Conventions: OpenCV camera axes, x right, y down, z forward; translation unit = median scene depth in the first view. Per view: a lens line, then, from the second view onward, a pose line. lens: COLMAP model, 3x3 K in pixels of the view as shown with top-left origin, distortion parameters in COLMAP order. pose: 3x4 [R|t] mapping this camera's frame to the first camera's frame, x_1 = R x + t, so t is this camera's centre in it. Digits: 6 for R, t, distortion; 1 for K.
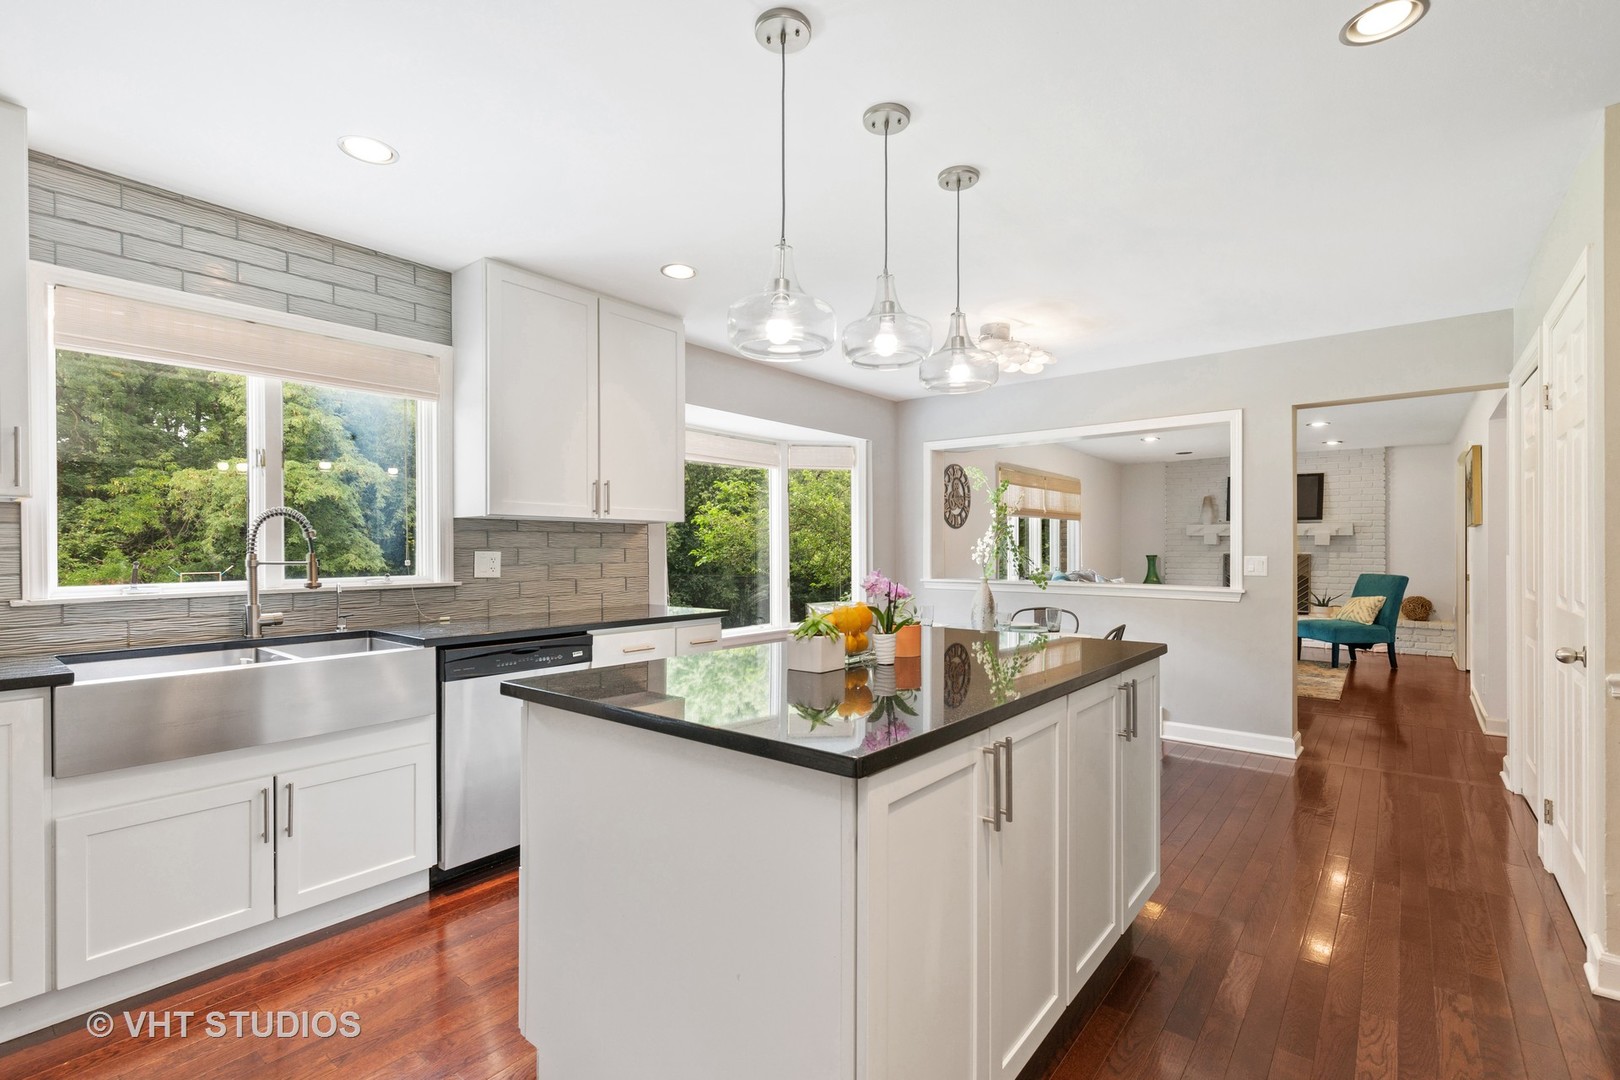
lens RADIAL K [[733.7, 0, 796.3], [0, 733.7, 550.5], [0, 0, 1]] dist [0.006218, -0.000458]
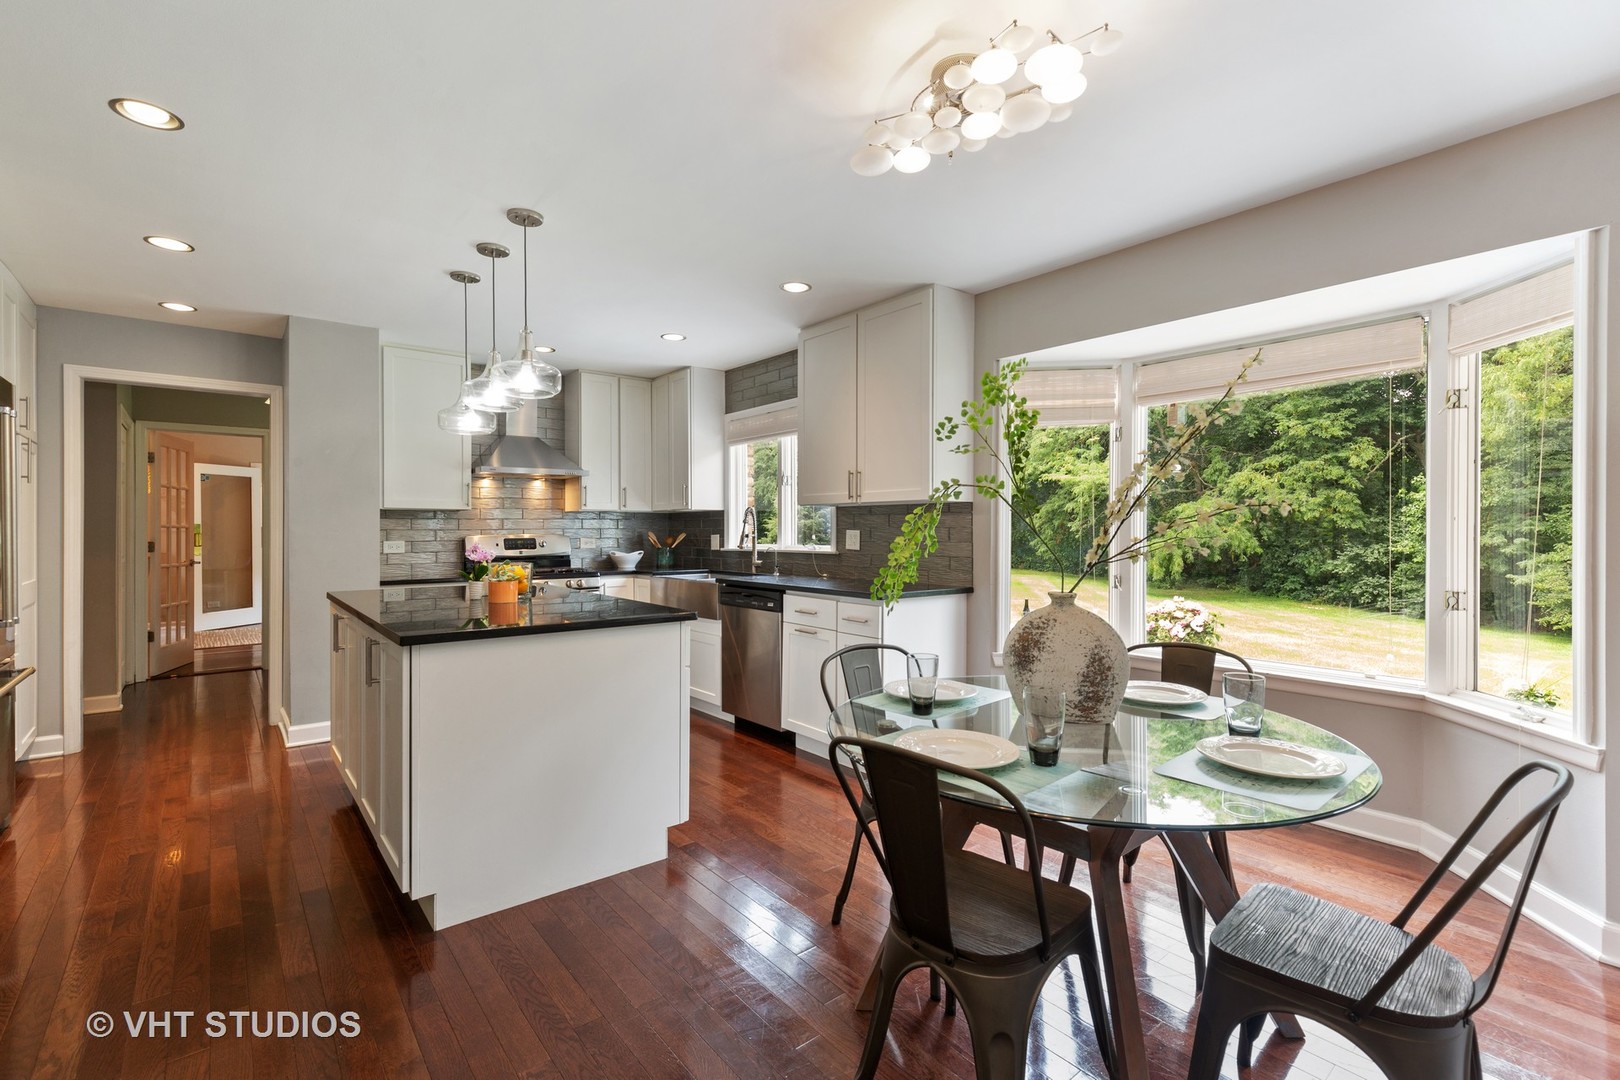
lens RADIAL K [[733.7, 0, 812.4], [0, 733.7, 531.6], [0, 0, 1]] dist [0.006218, -0.000458]
pose [[-0.197174, 0.004915, -0.980356, 0.903816], [-0.004203, 0.999974, 0.005858, -0.003781], [0.980360, 0.005275, -0.197148, 1.174643]]
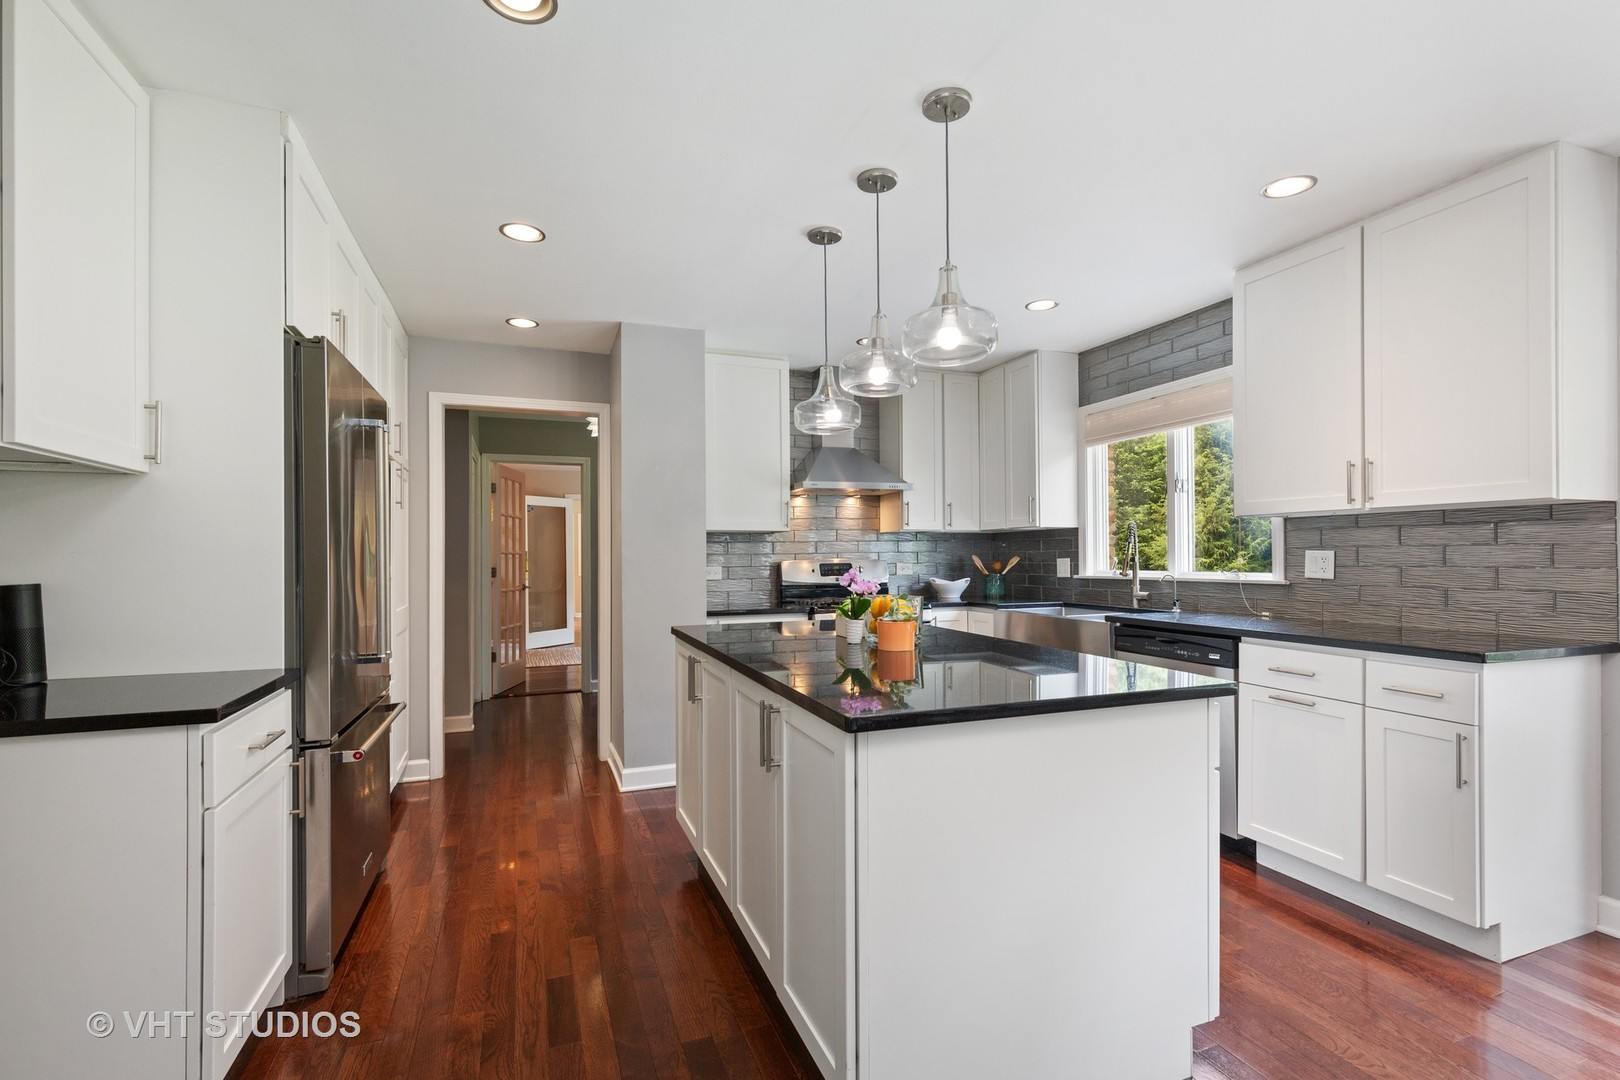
lens RADIAL K [[733.7, 0, 806.0], [0, 733.7, 551.2], [0, 0, 1]] dist [0.006218, -0.000458]
pose [[-0.493854, 0.001365, -0.869544, 0.712909], [0.003858, 0.999992, -0.000621, 0.000266], [0.869536, -0.003661, -0.493856, 0.880591]]
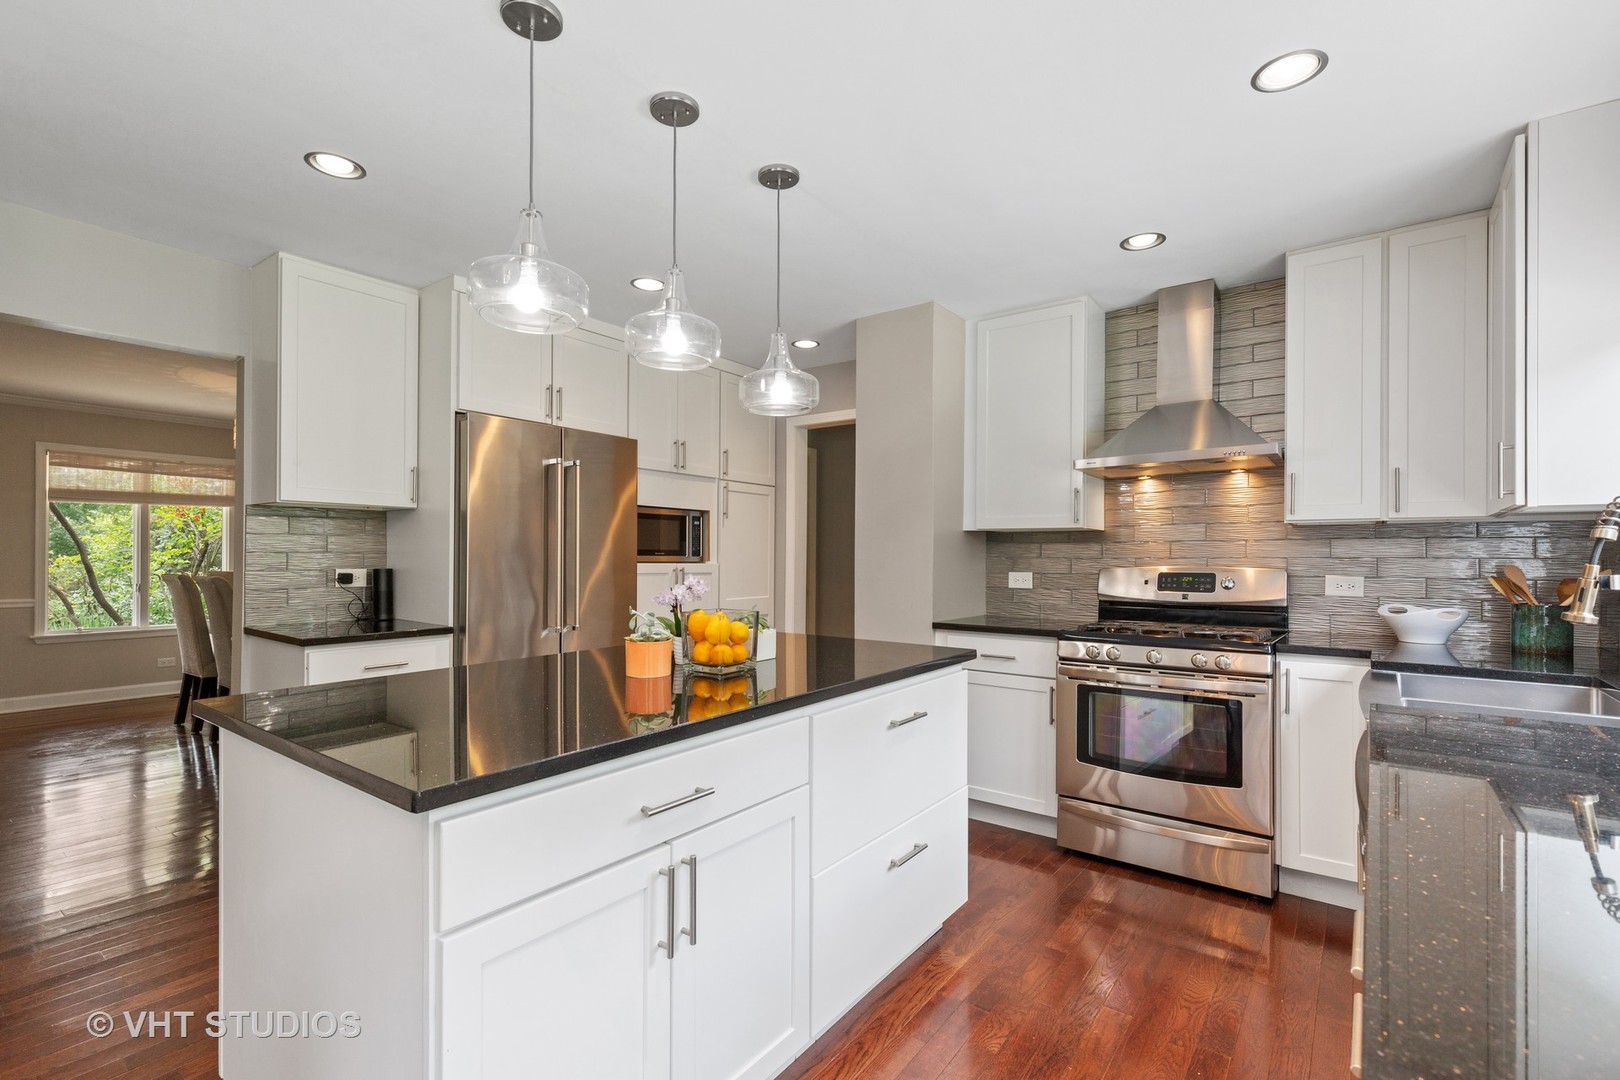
lens RADIAL K [[733.7, 0, 802.9], [0, 733.7, 545.4], [0, 0, 1]] dist [0.006218, -0.000458]
pose [[-0.999191, -0.002812, -0.040111, -0.003564], [-0.002370, 0.999936, -0.011072, -0.000950], [0.040140, -0.010968, -0.999134, 1.171546]]
